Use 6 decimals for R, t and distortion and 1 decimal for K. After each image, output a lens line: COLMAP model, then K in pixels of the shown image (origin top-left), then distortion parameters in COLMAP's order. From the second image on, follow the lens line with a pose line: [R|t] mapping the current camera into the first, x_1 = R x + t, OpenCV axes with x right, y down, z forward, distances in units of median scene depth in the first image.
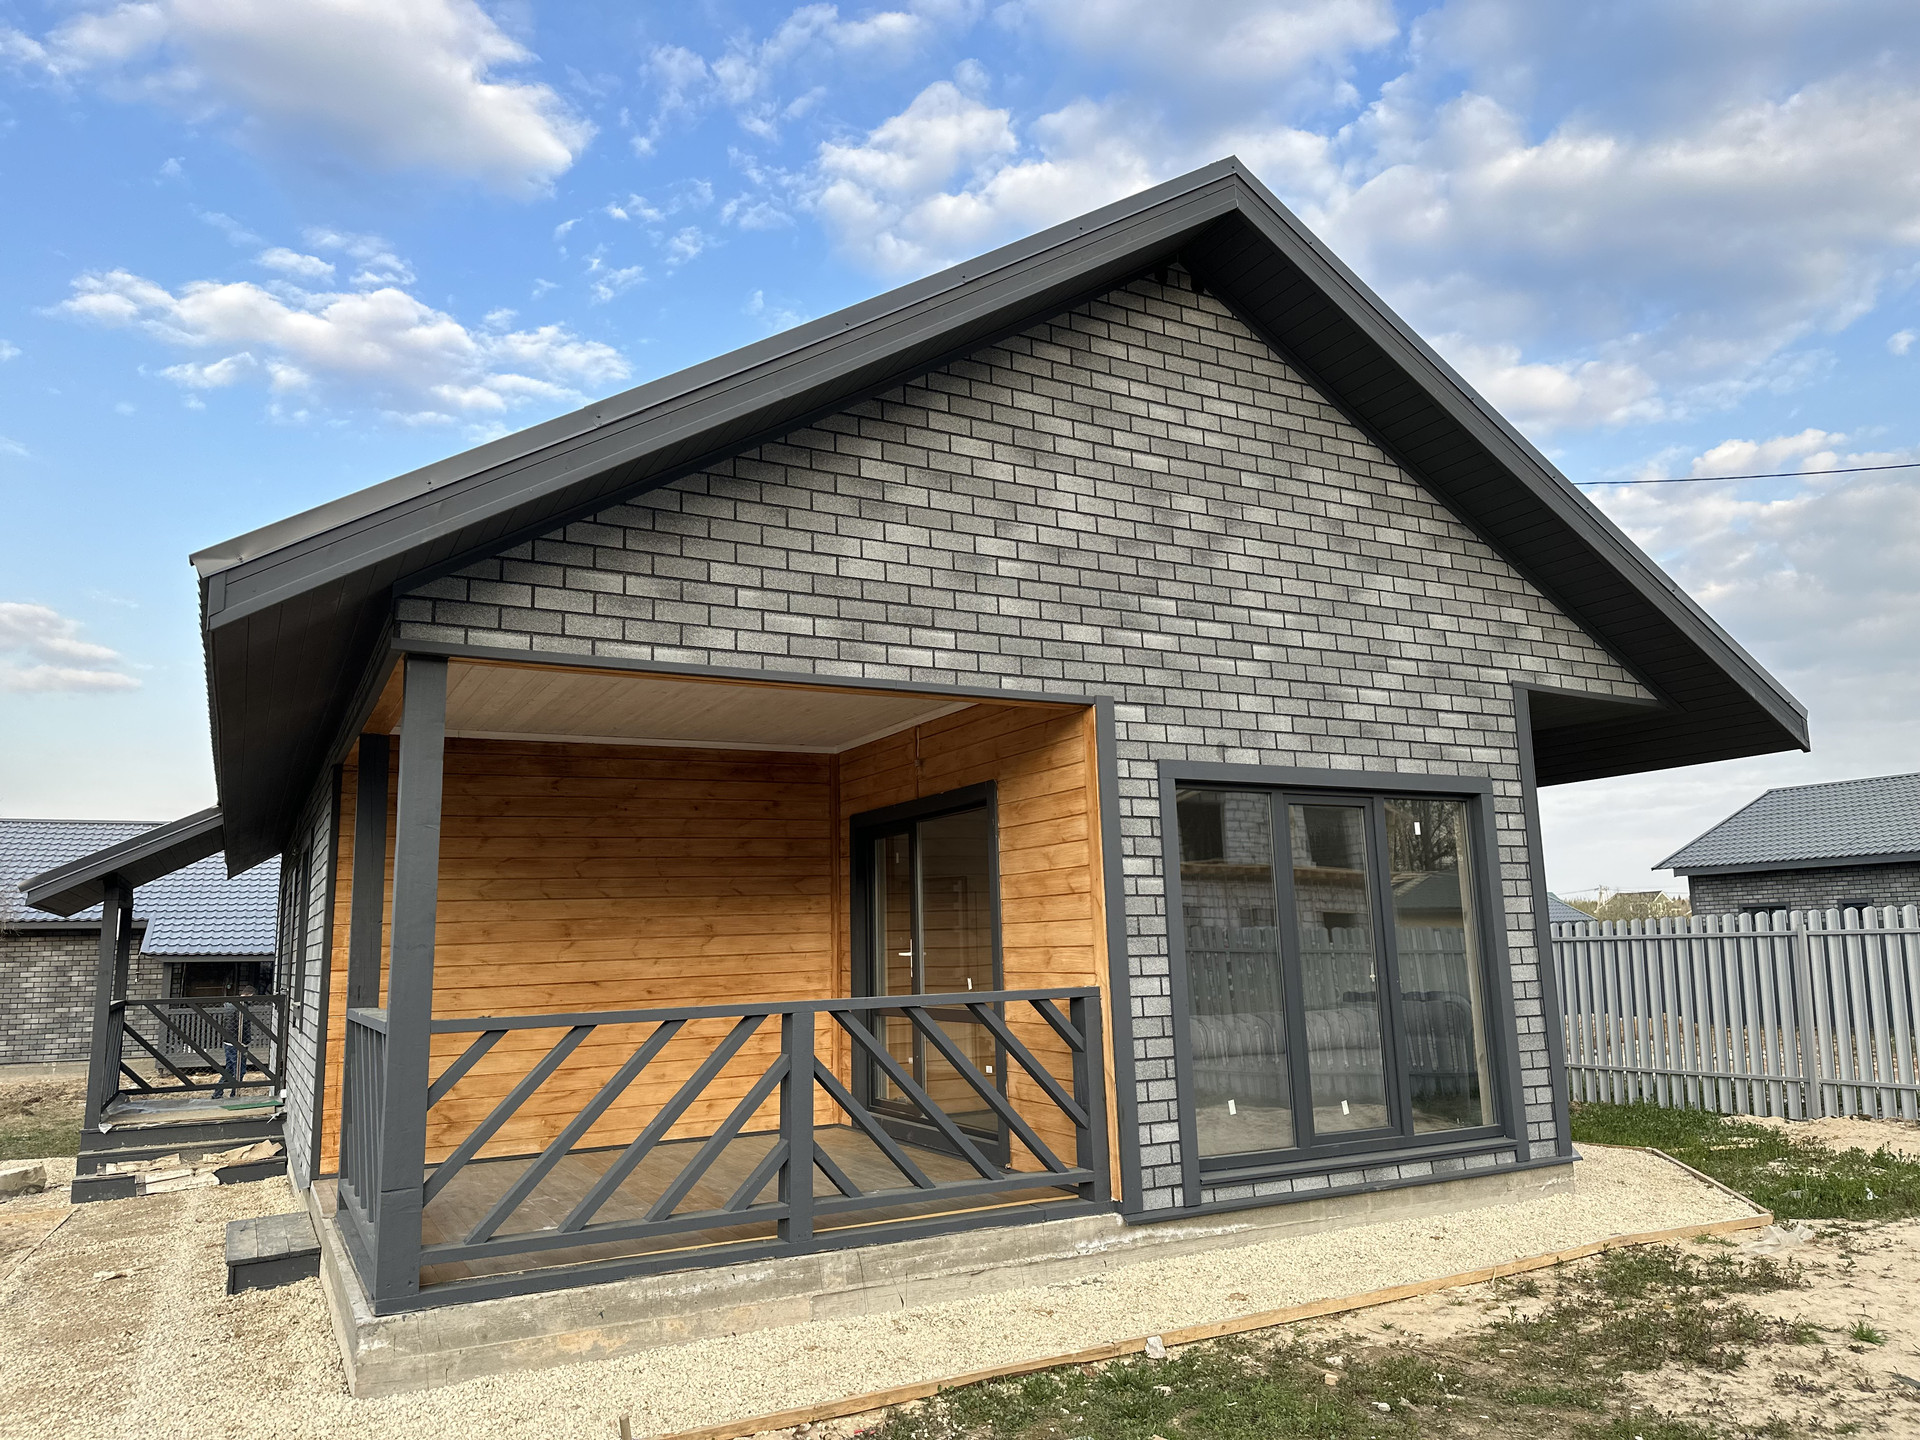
lens RADIAL K [[1329.9, 0, 960.0], [0, 1329.9, 720.0], [0, 0, 1]] dist [0.096197, -0.137400]
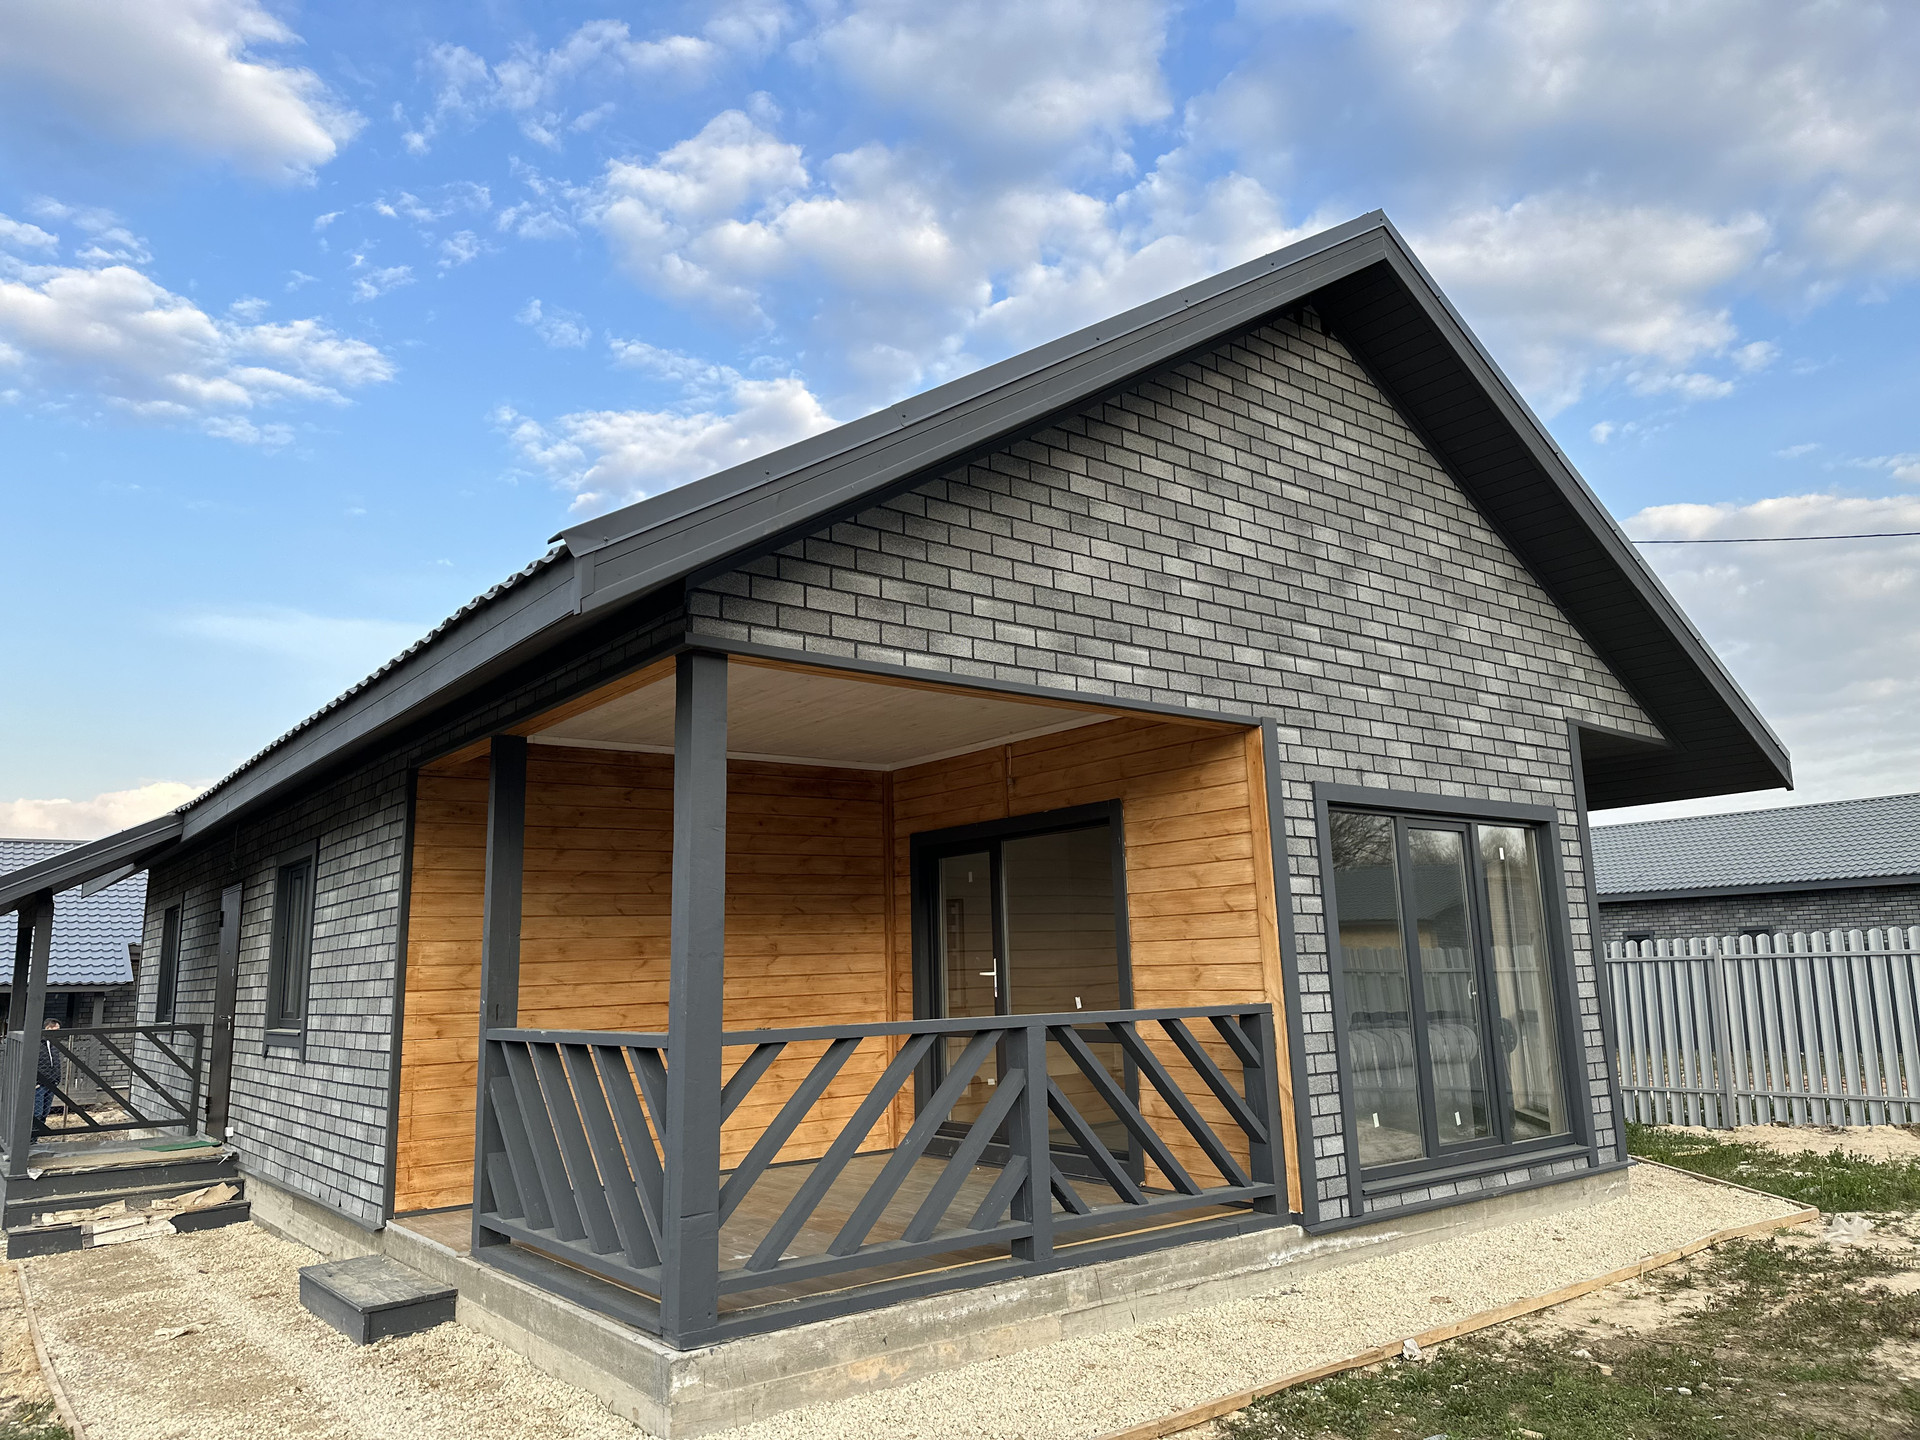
lens RADIAL K [[1324.5, 0, 950.9], [0, 1324.5, 726.0], [0, 0, 1]] dist [0.099474, -0.125472]
pose [[0.986185, 0.029401, 0.163020, -0.281206], [-0.026152, 0.999415, -0.022039, 0.016216], [-0.163573, 0.017471, 0.986377, 0.028173]]
